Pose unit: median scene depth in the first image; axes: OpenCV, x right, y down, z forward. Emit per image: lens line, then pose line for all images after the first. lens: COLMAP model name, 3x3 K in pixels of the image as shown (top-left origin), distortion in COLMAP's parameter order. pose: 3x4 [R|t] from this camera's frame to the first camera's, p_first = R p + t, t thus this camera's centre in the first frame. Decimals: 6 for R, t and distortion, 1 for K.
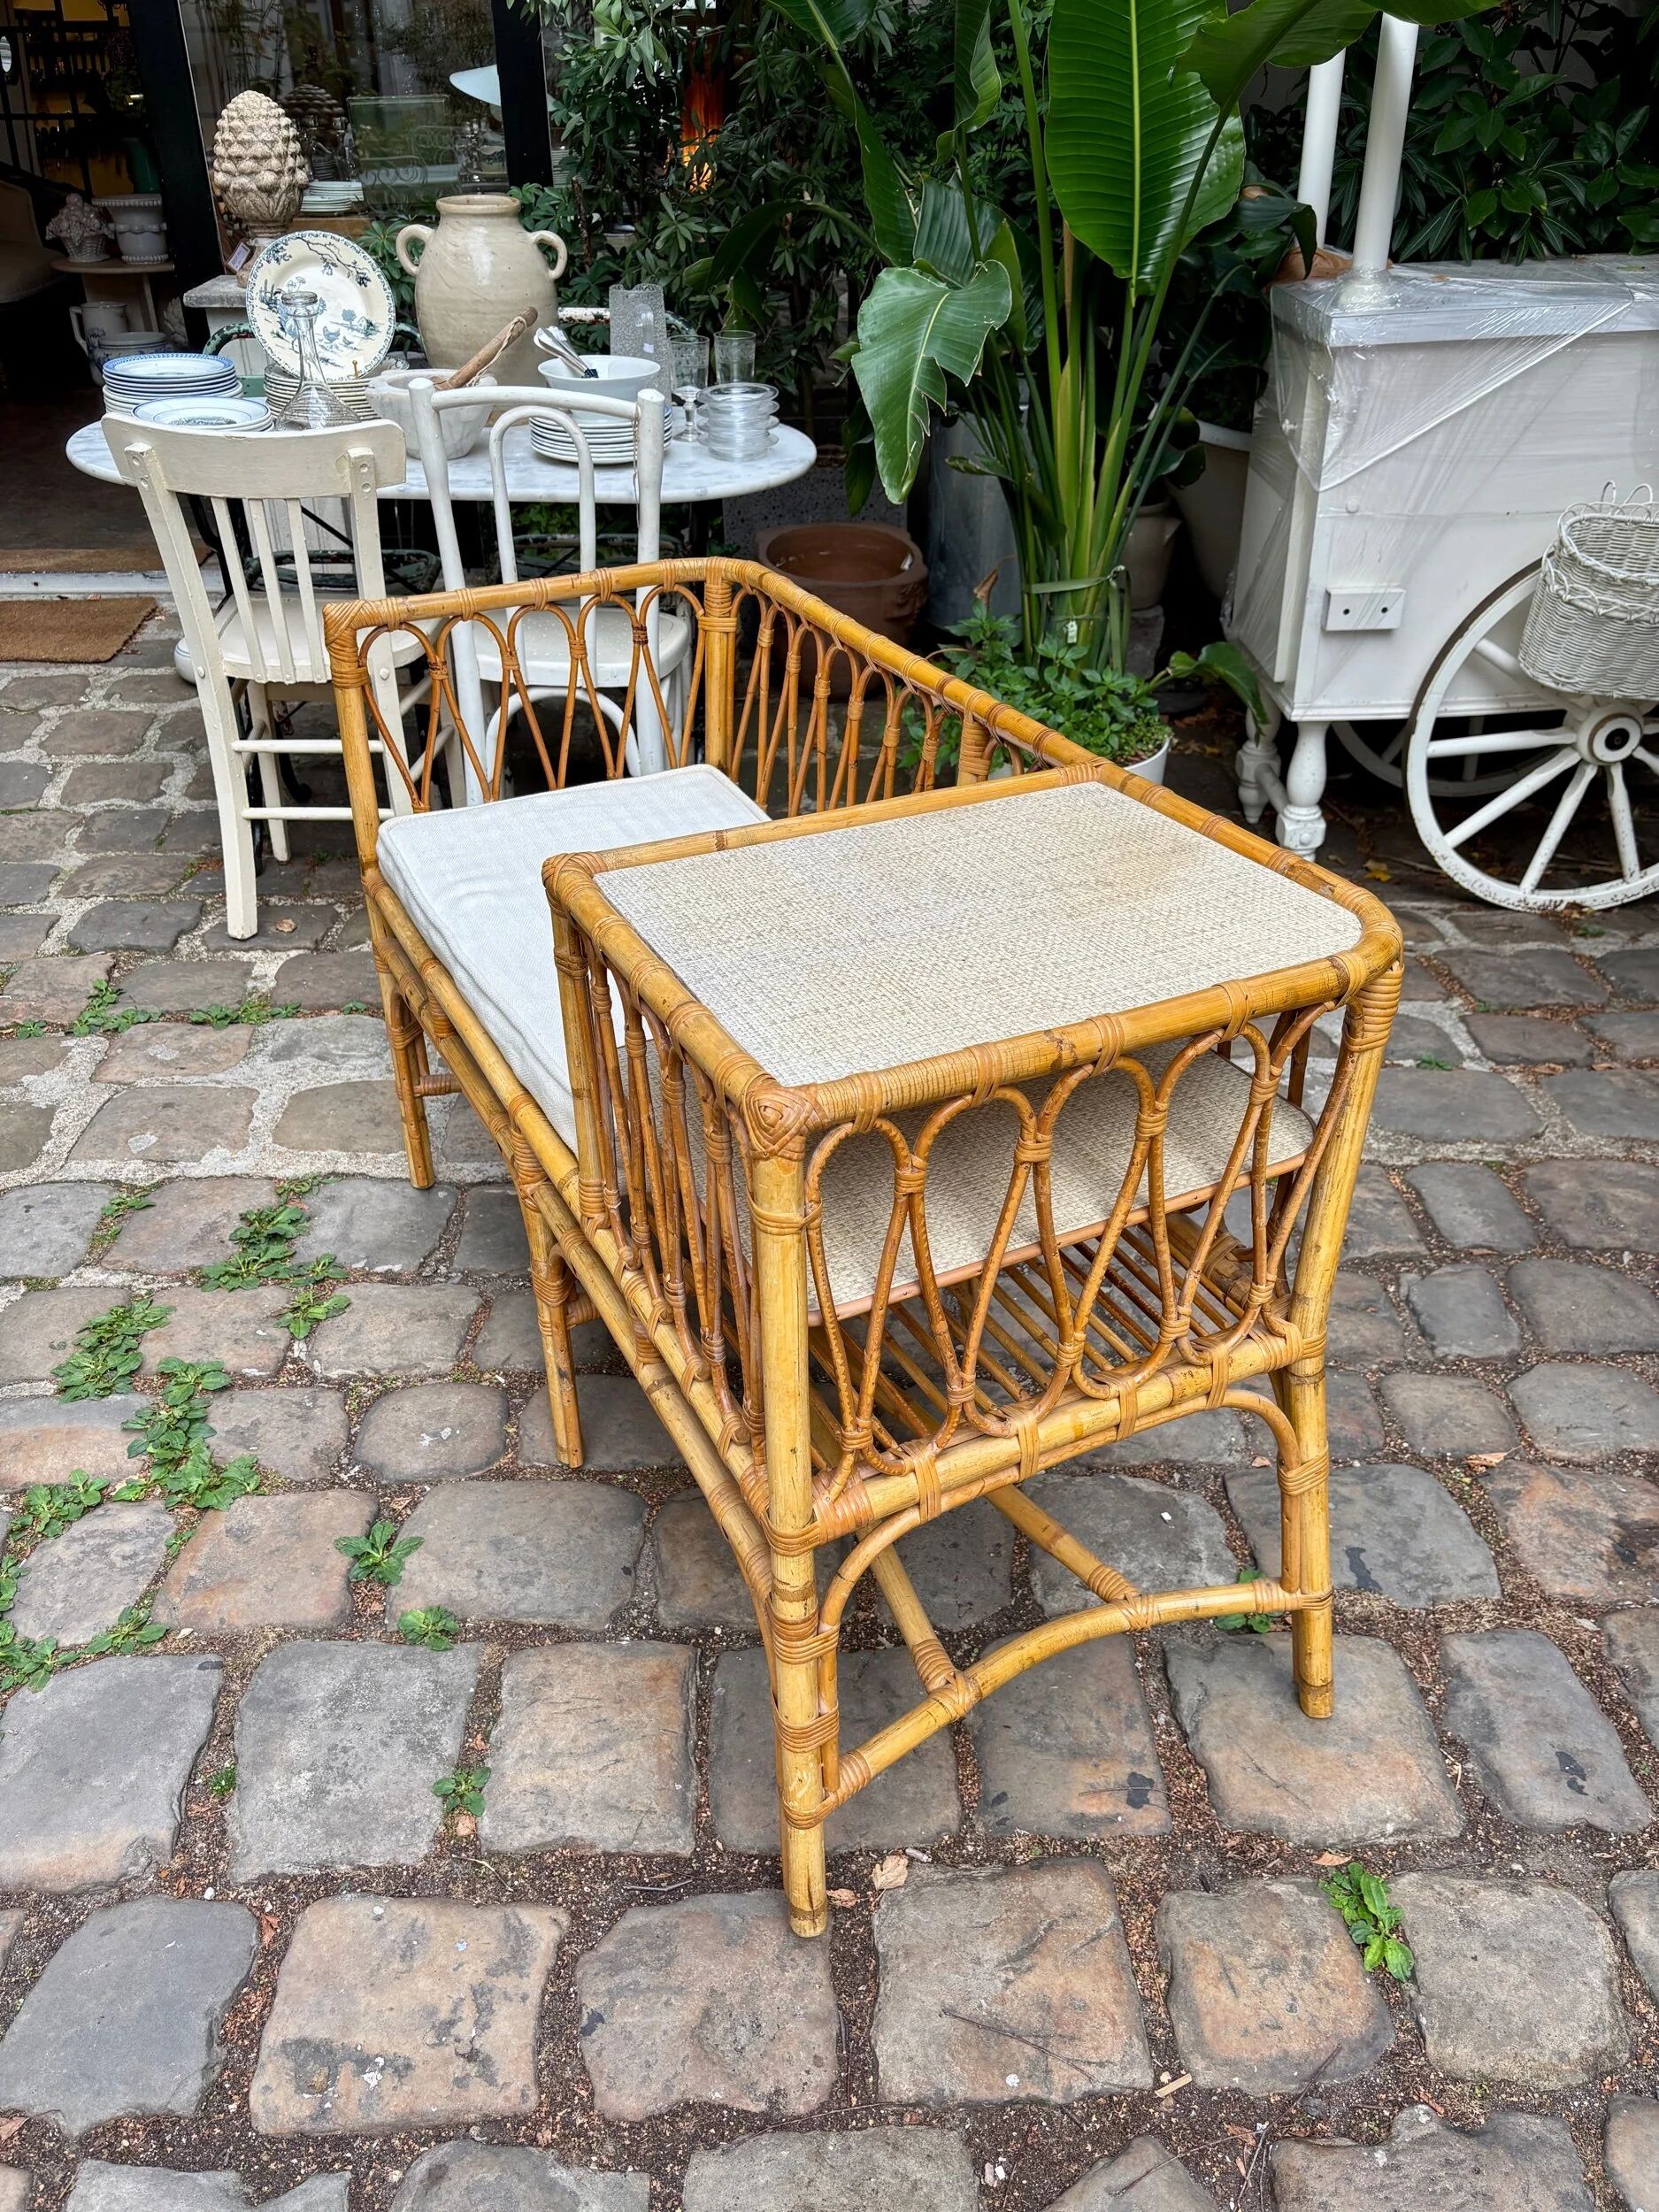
lens RADIAL K [[1689.1, 0, 830.0], [0, 1689.1, 1116.9], [0, 0, 1]] dist [0.026061, -0.028397]
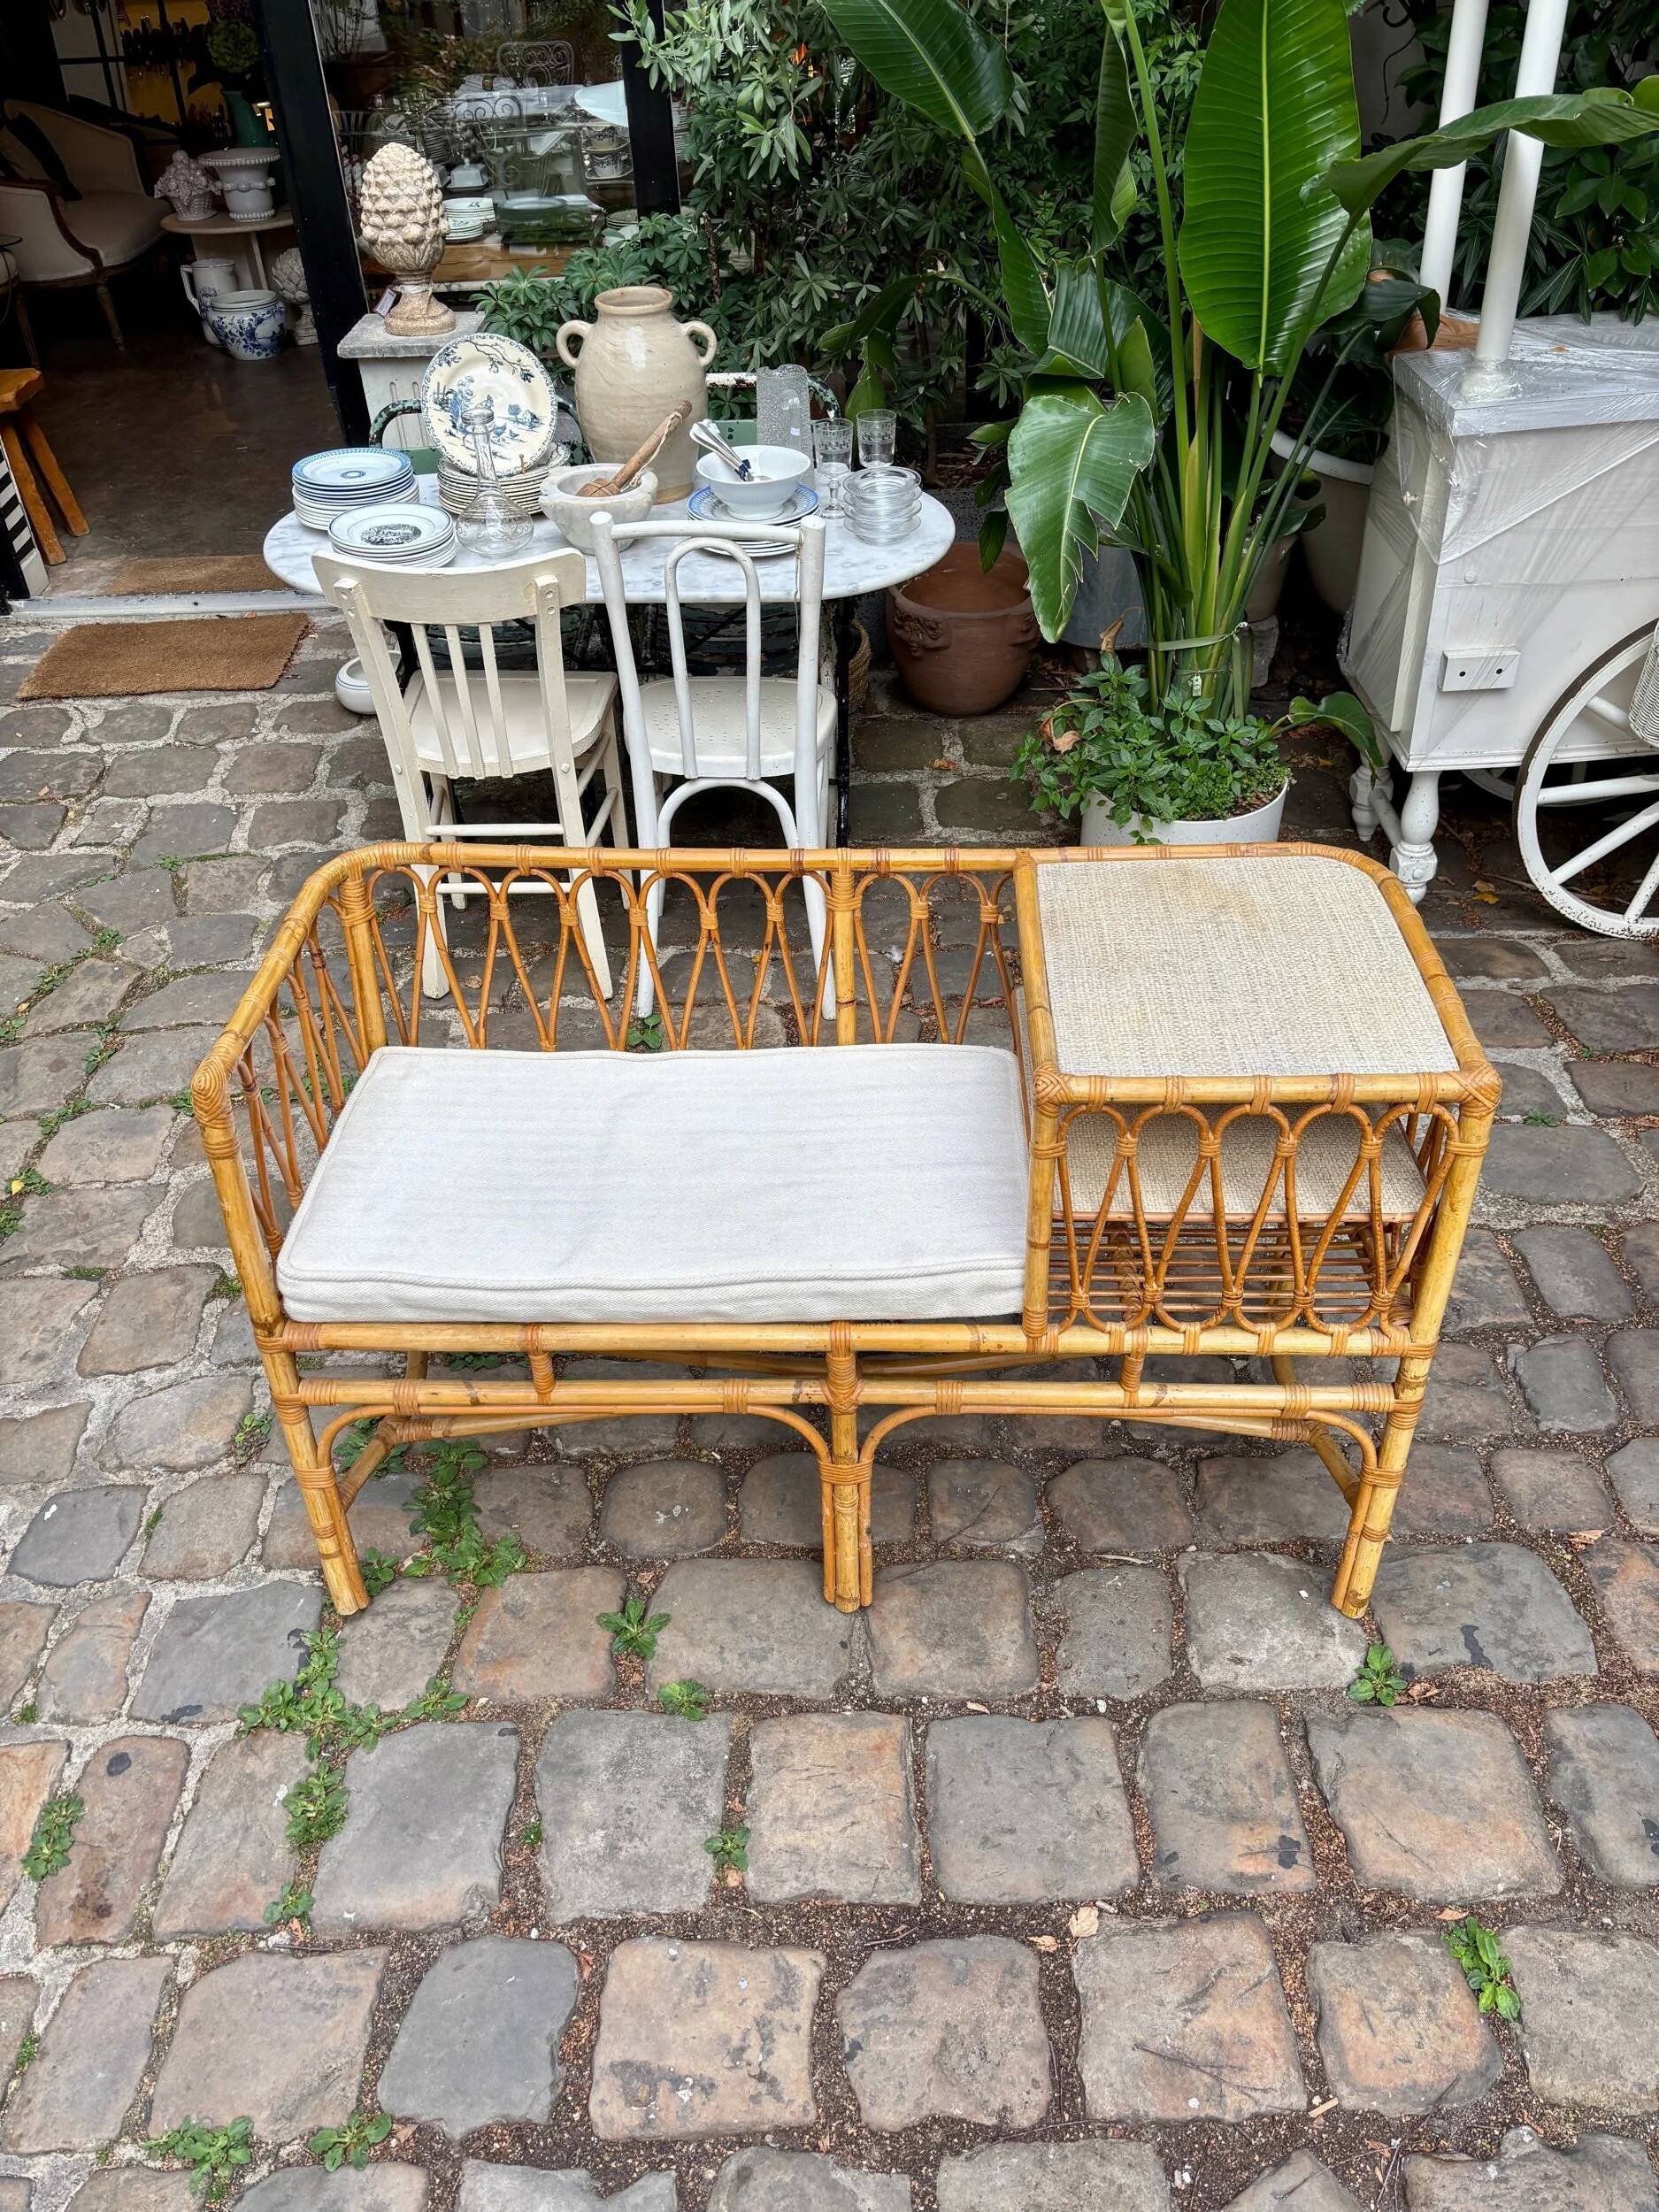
lens RADIAL K [[1689.1, 0, 833.9], [0, 1689.1, 1111.9], [0, 0, 1]] dist [0.026061, -0.028397]
pose [[0.998949, -0.011676, -0.044318, -0.046549], [0.015332, 0.996427, 0.083060, -0.133904], [0.043189, -0.083652, 0.995559, -0.098001]]
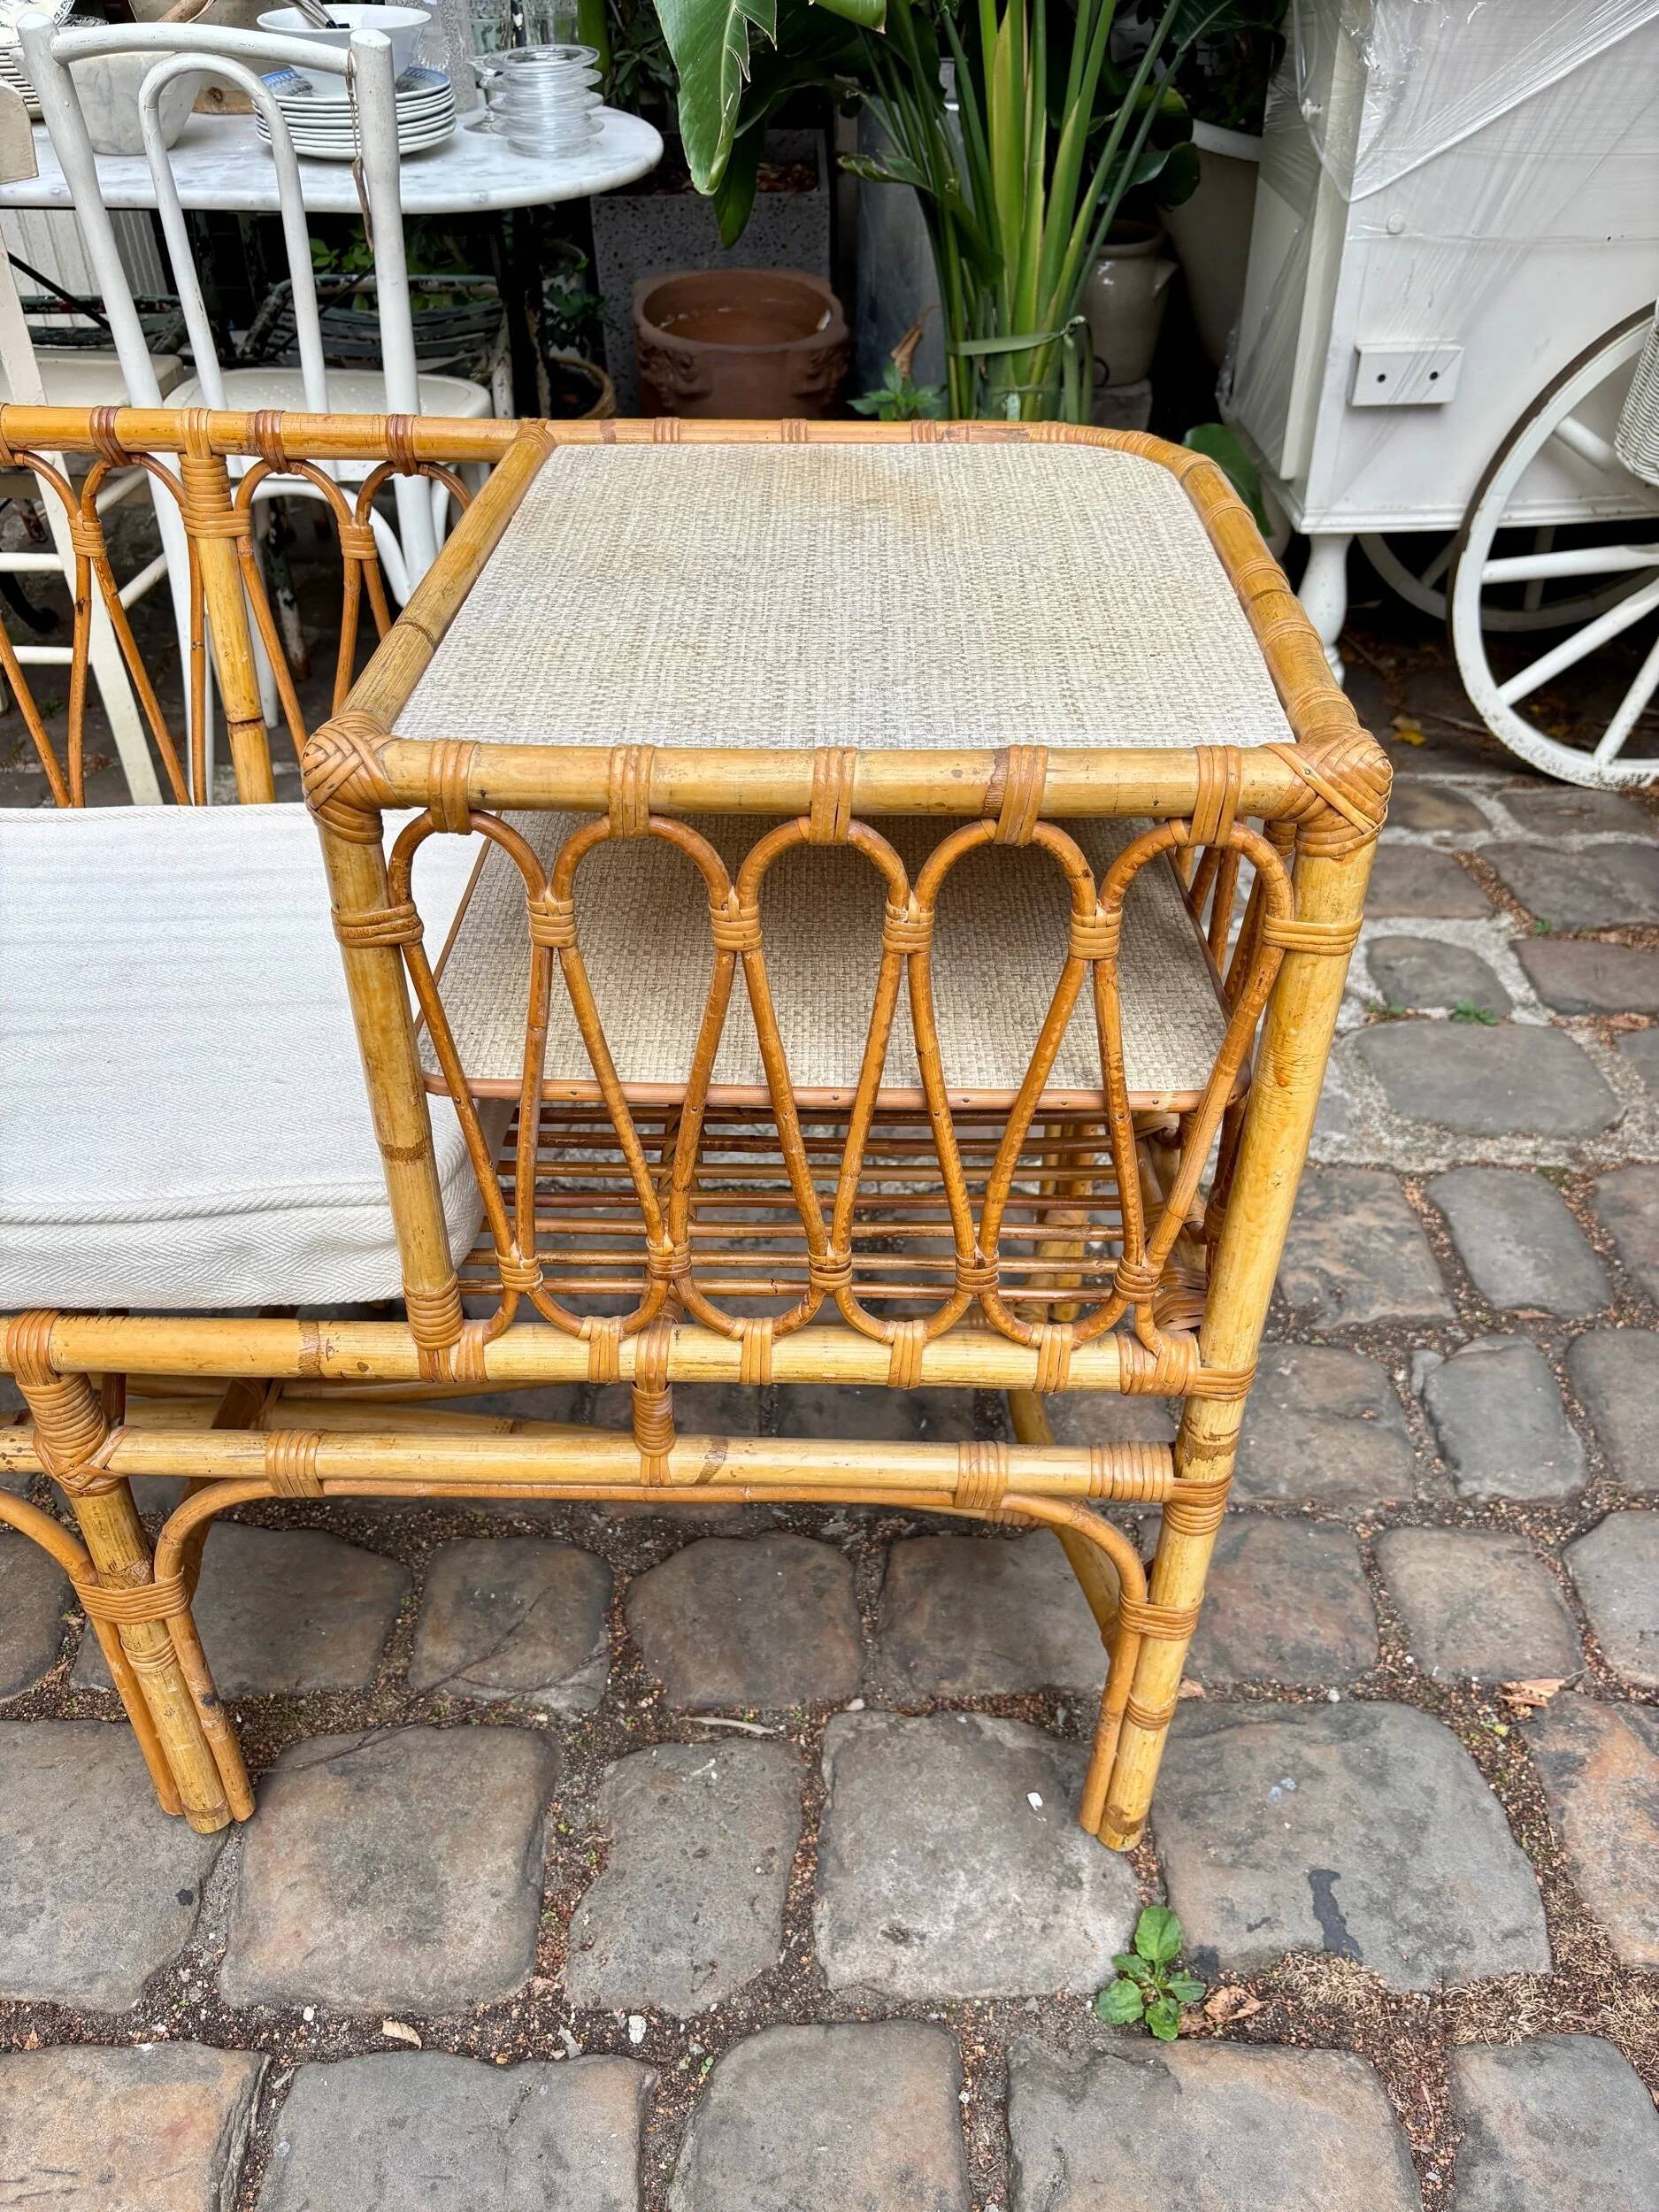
lens RADIAL K [[1689.1, 0, 829.1], [0, 1689.1, 1116.1], [0, 0, 1]] dist [0.026061, -0.028397]
pose [[0.999908, 0.007819, -0.011085, 0.085751], [-0.006606, 0.994391, 0.105558, -0.063847], [0.011848, -0.105476, 0.994351, 0.261724]]
